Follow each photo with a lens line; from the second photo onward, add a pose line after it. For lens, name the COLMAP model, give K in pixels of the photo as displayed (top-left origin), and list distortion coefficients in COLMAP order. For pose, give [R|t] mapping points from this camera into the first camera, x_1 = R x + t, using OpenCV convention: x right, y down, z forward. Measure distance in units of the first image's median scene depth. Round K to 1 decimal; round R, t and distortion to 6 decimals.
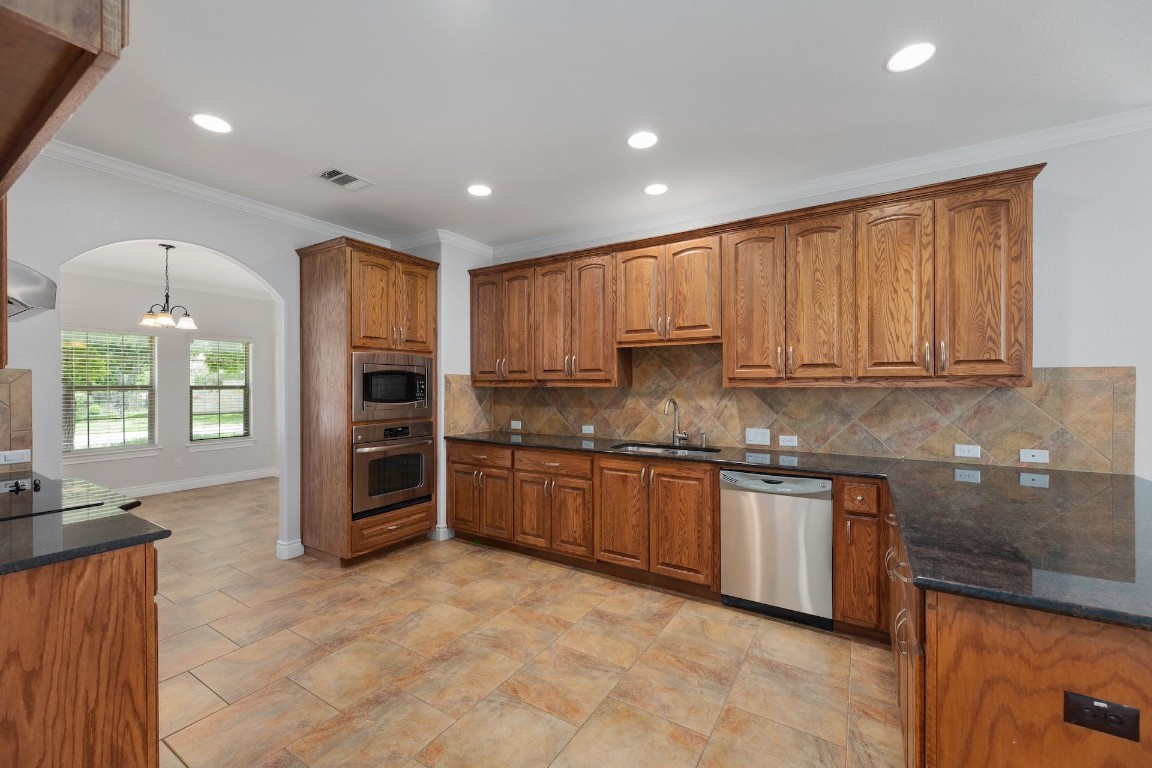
lens RADIAL K [[457.9, 0, 579.2], [0, 457.9, 385.0], [0, 0, 1]] dist [0.001209, -0.000543]
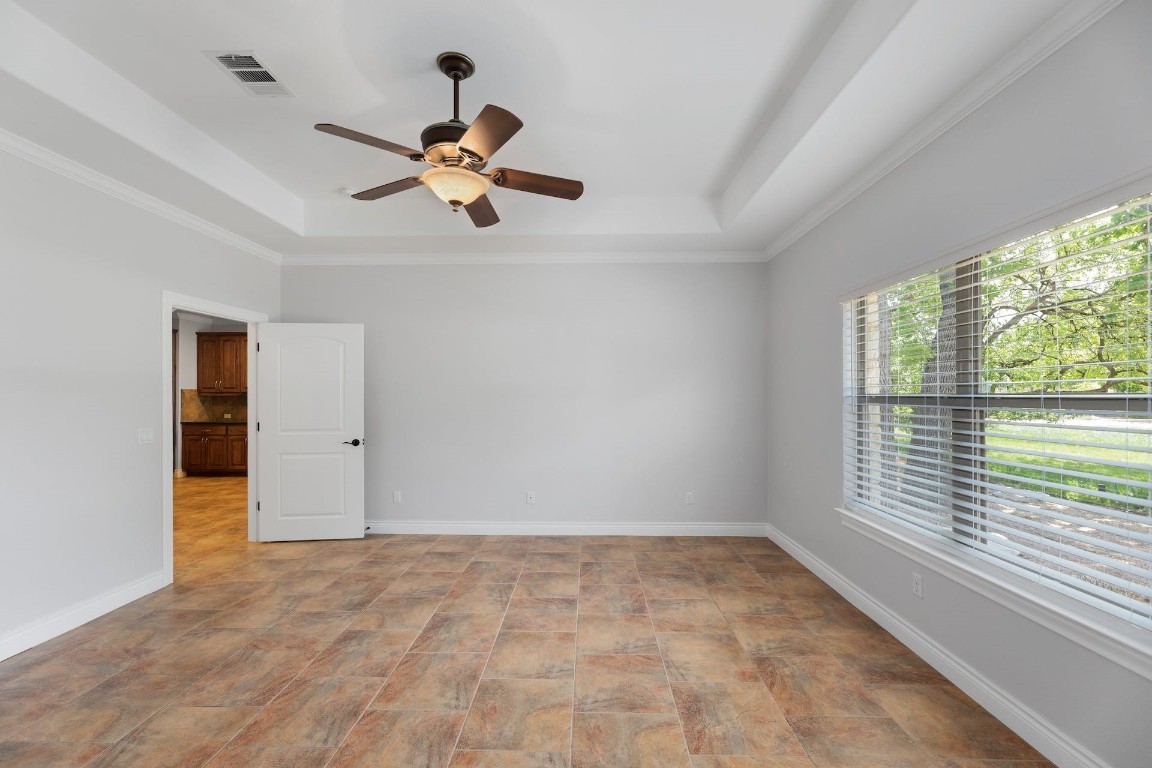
lens RADIAL K [[508.2, 0, 576.7], [0, 508.2, 390.7], [0, 0, 1]] dist [-0.003680, 0.000072]
pose [[0.870023, 0.009727, 0.492915, 0.108700], [-0.001167, 0.999843, -0.017669, 0.023372], [-0.493010, 0.014797, 0.869898, -1.945648]]
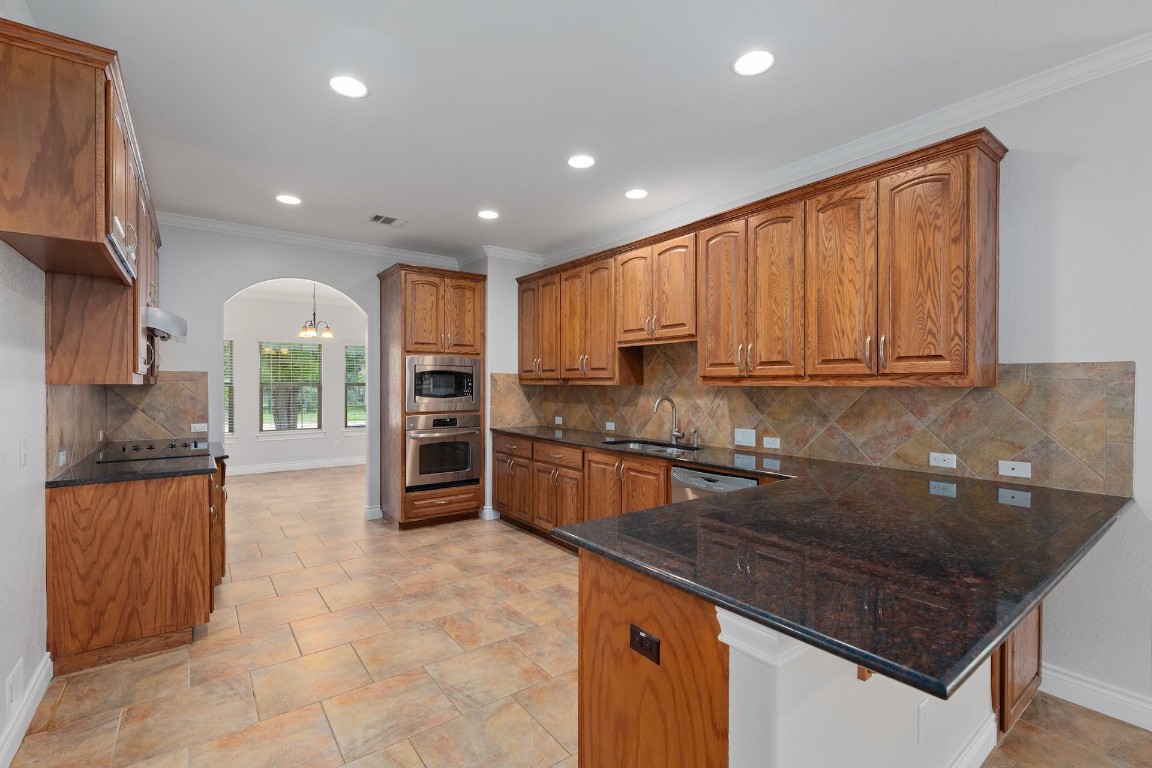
lens RADIAL K [[508.2, 0, 580.1], [0, 508.2, 385.3], [0, 0, 1]] dist [-0.003680, 0.000072]
pose [[0.934544, 0.004359, -0.355822, 0.432659], [-0.002924, 0.999985, 0.004569, -0.000177], [0.355837, -0.003229, 0.934543, -0.110888]]
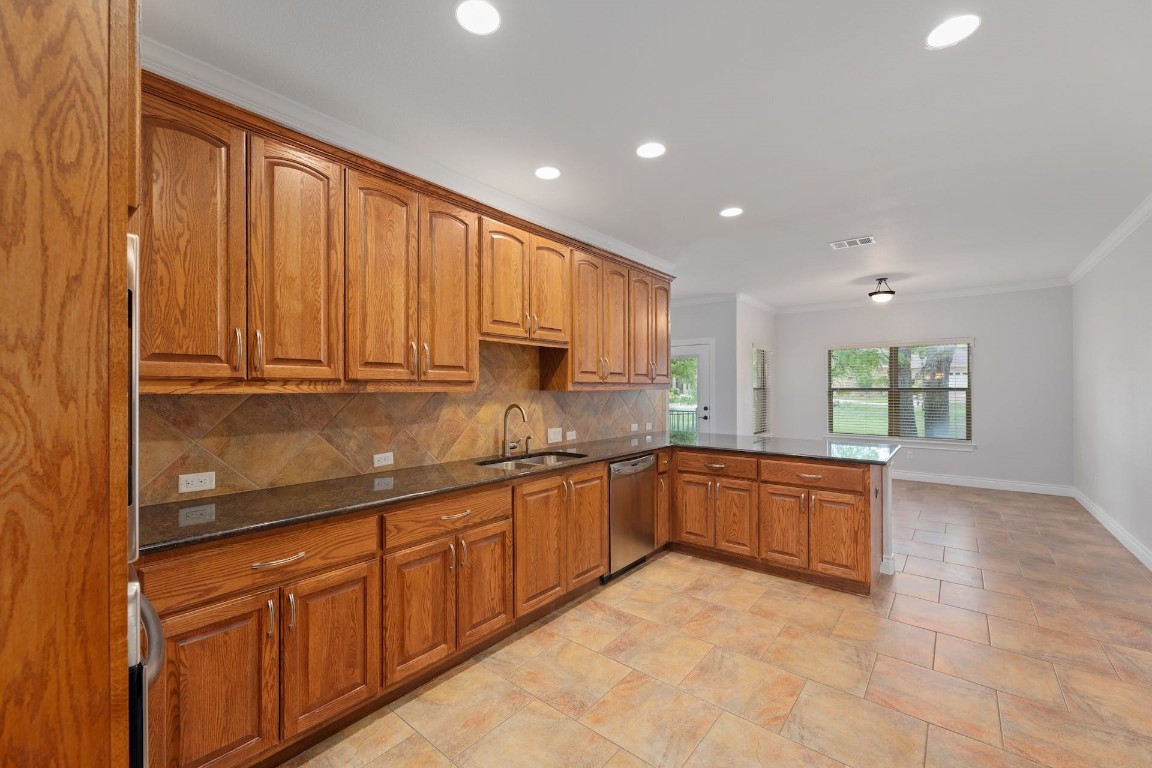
lens RADIAL K [[457.9, 0, 575.6], [0, 457.9, 385.6], [0, 0, 1]] dist [0.001209, -0.000543]
pose [[0.138684, 0.006194, 0.990317, -0.681620], [0.000745, 0.999980, -0.006359, -0.000517], [-0.990336, 0.001619, 0.138676, 0.774721]]
